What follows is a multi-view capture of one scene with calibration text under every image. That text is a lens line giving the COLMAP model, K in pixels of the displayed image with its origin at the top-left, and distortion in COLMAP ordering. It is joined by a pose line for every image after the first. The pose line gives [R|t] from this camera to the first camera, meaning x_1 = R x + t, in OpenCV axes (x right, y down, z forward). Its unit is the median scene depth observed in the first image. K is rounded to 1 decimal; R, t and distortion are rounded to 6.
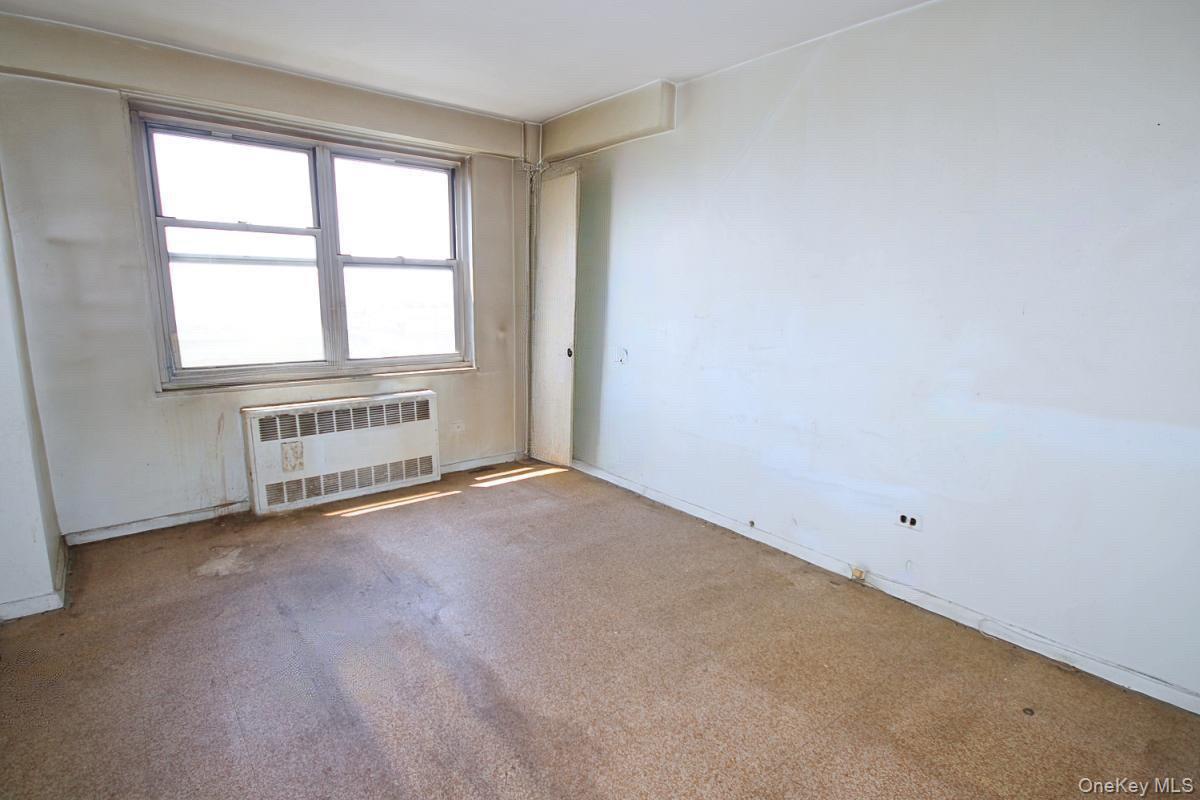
lens RADIAL K [[587.2, 0, 600.0], [0, 587.2, 400.0], [0, 0, 1]] dist [0.003648, 0.000812]
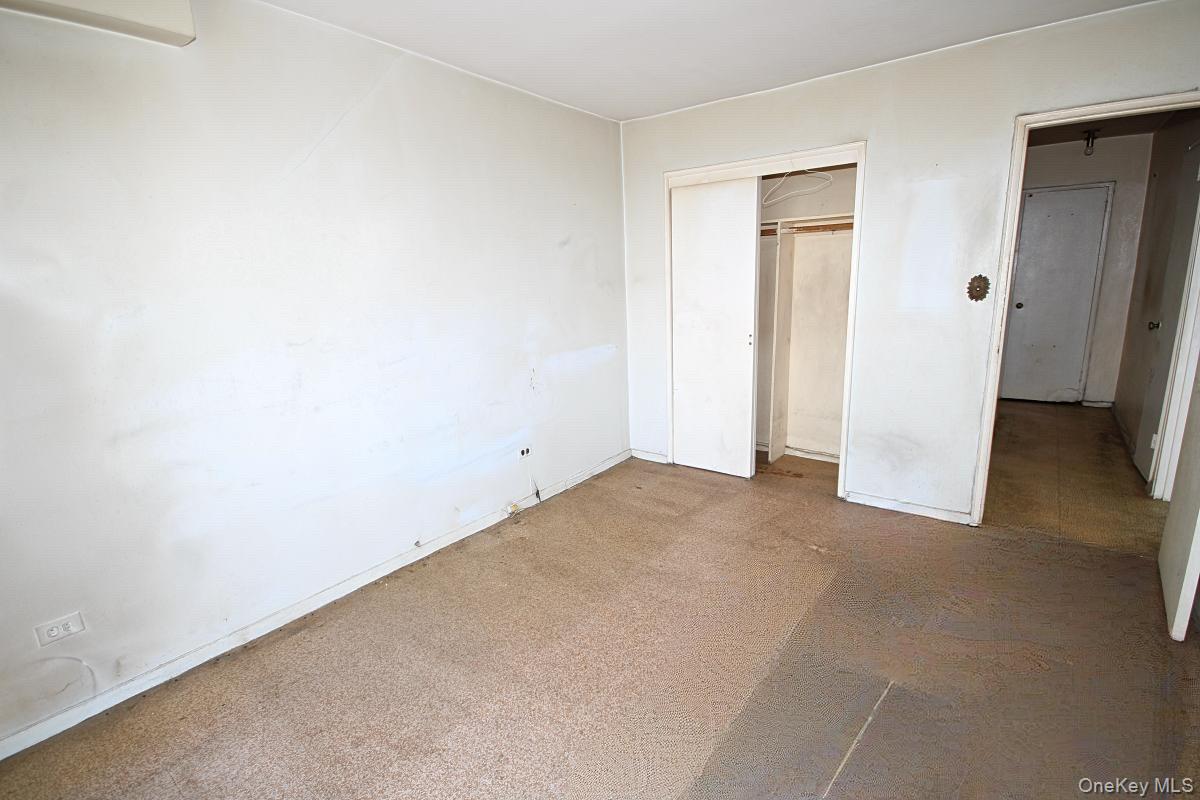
lens RADIAL K [[565.1, 0, 603.5], [0, 565.1, 401.2], [0, 0, 1]] dist [-0.000847, 0.000185]
pose [[-0.227314, -0.225313, 0.947398, -0.707485], [0.210461, 0.938508, 0.273696, -0.219506], [-0.950807, 0.261605, -0.165916, 0.911673]]
